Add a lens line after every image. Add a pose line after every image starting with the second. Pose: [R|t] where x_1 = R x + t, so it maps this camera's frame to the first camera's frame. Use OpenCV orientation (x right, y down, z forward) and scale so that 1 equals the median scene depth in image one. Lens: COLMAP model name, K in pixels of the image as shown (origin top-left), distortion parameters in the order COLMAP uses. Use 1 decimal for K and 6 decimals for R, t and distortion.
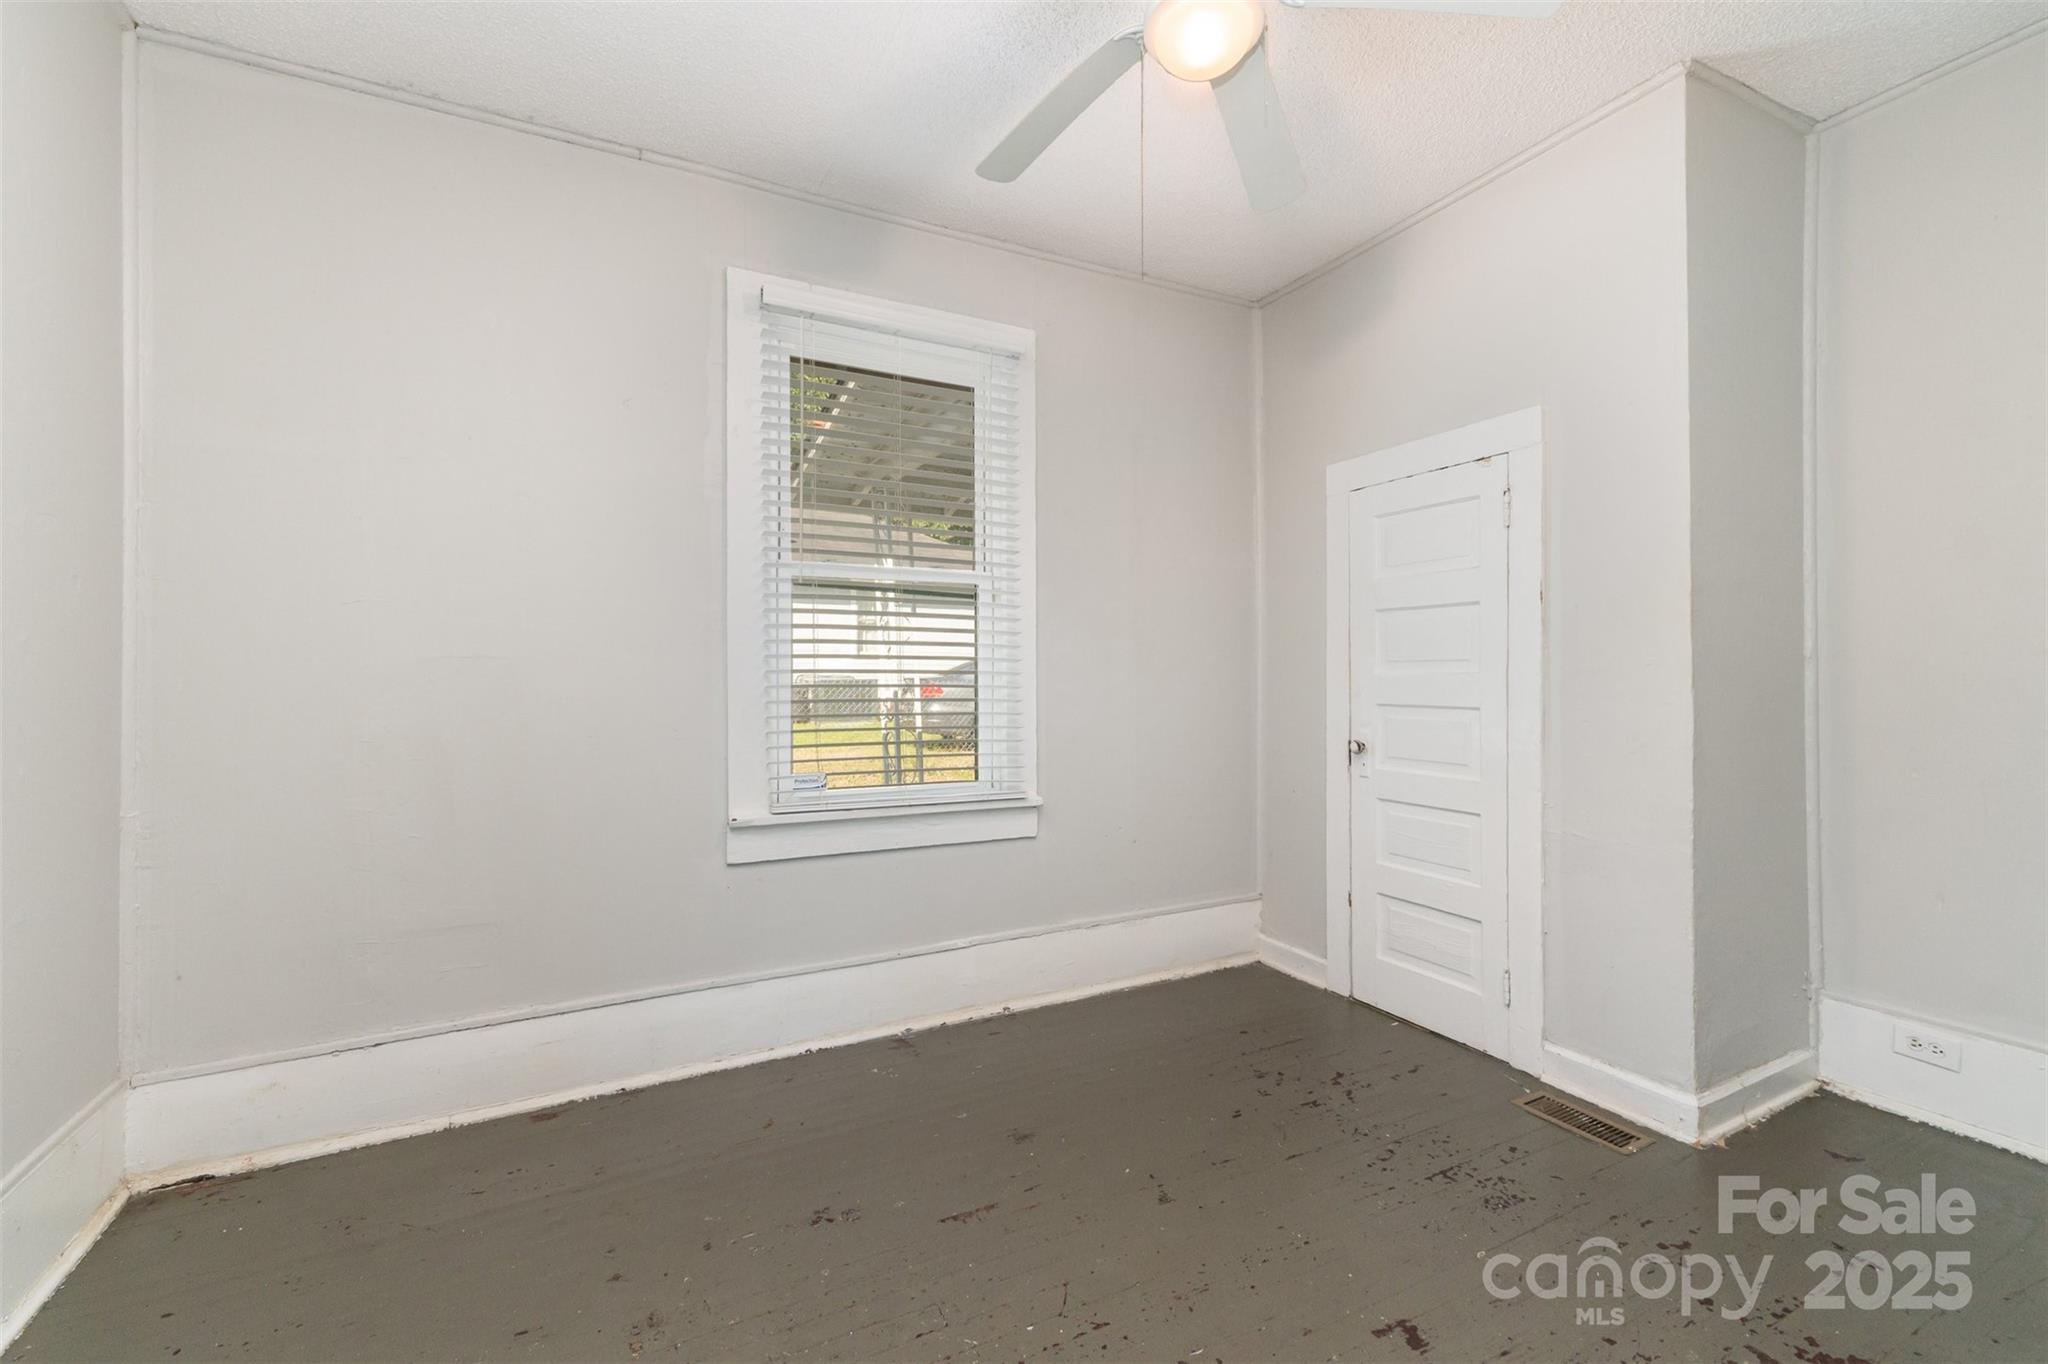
lens RADIAL K [[858.4, 0, 1021.2], [0, 858.4, 672.7], [0, 0, 1]] dist [0.002483, 0.000279]
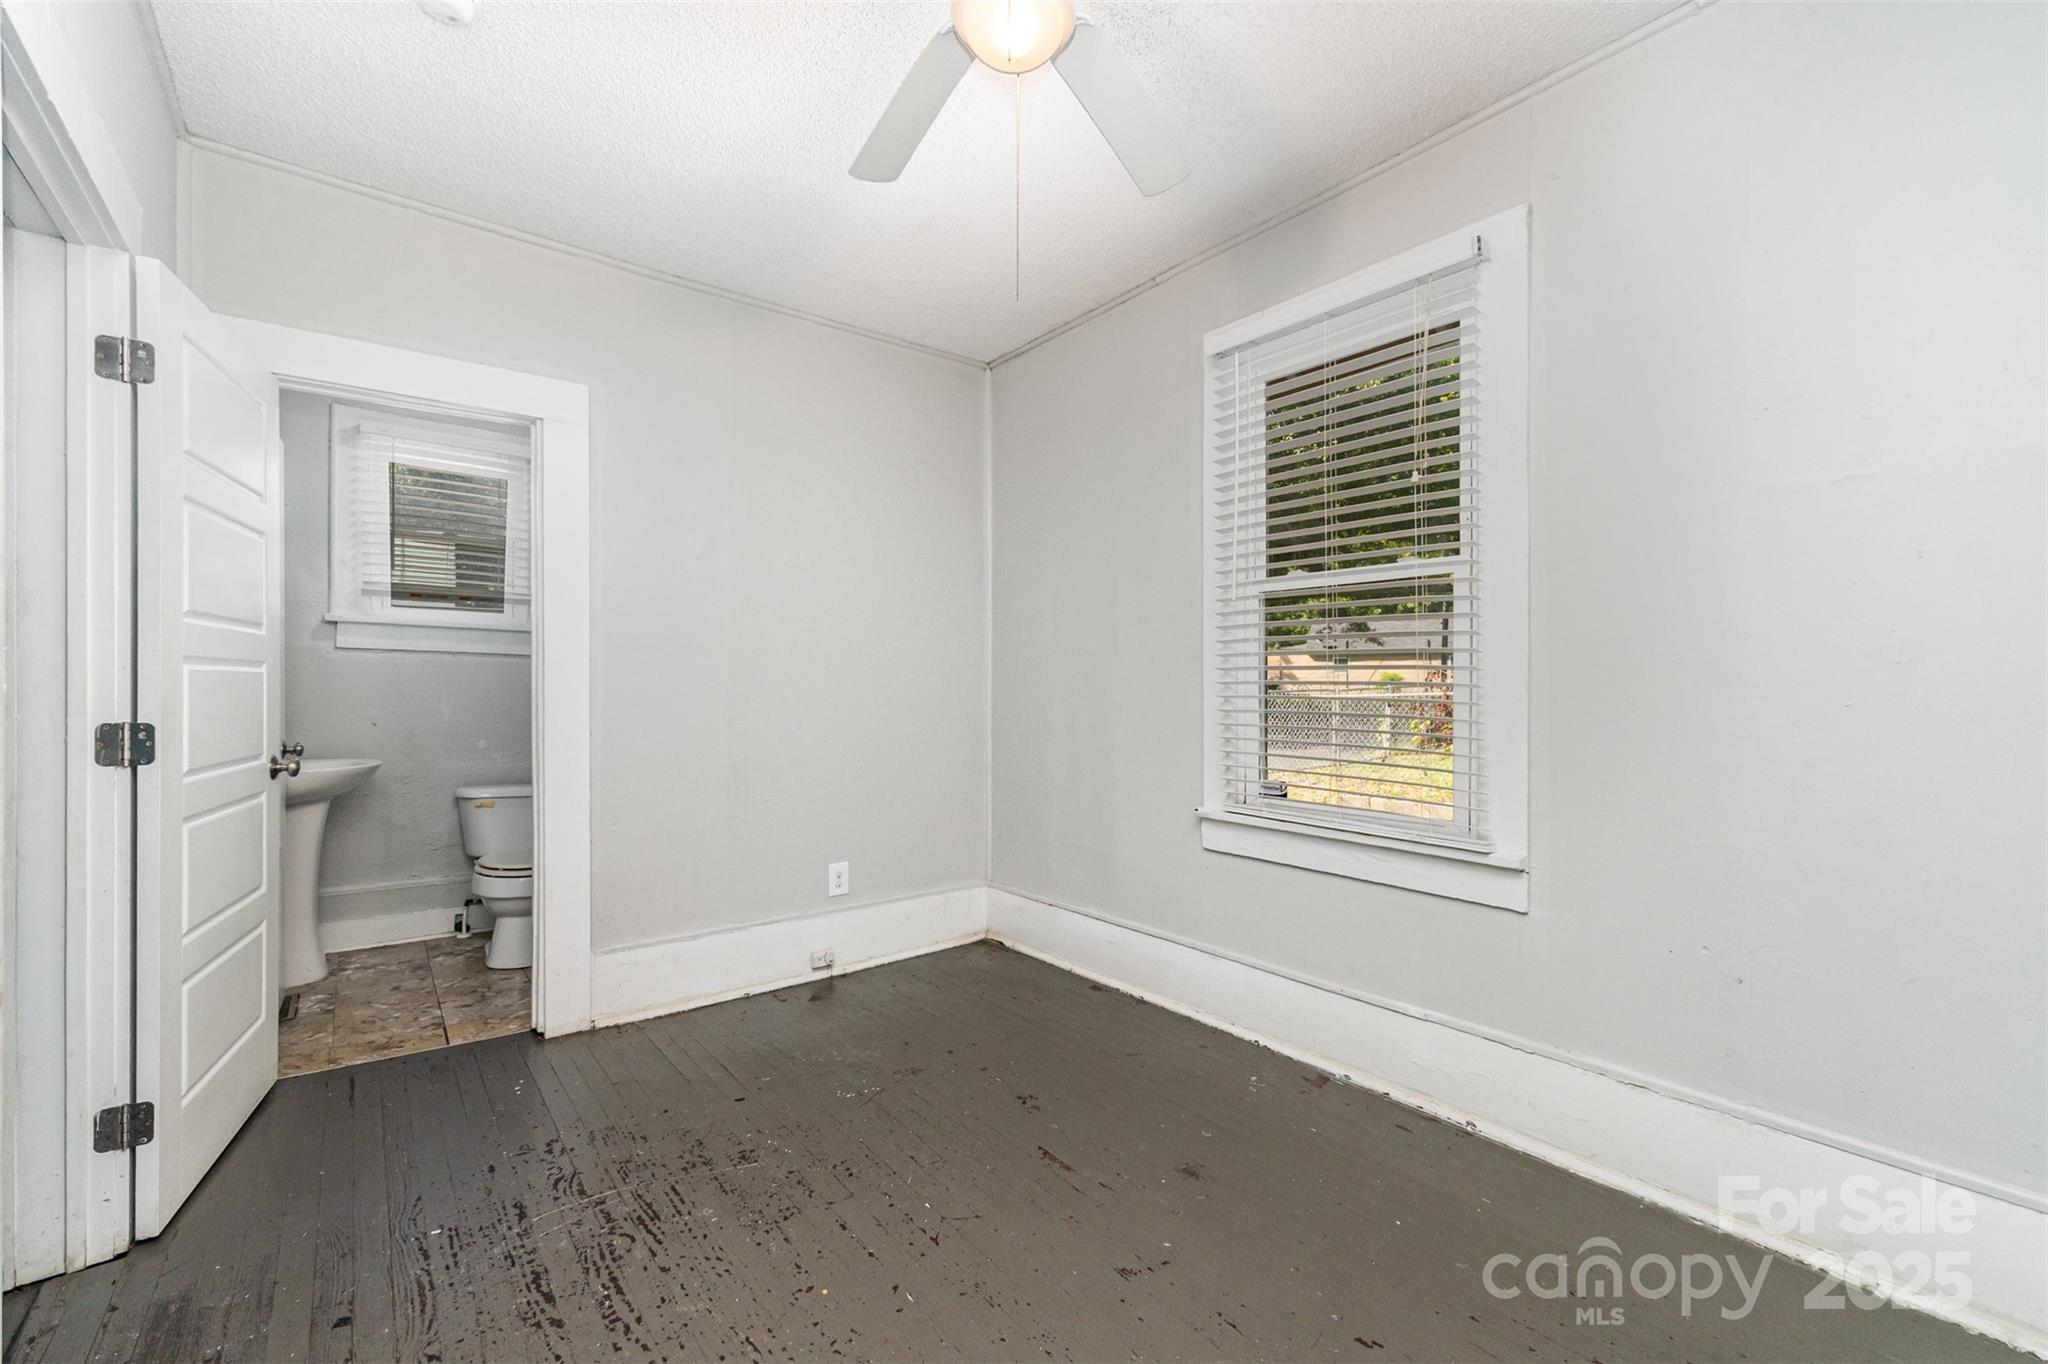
lens RADIAL K [[858.4, 0, 1022.5], [0, 858.4, 685.9], [0, 0, 1]] dist [0.002483, 0.000279]
pose [[0.185239, 0.002062, -0.982691, 0.719147], [0.003718, 0.999989, 0.002799, -0.001188], [0.982686, -0.004173, 0.185229, 0.513638]]
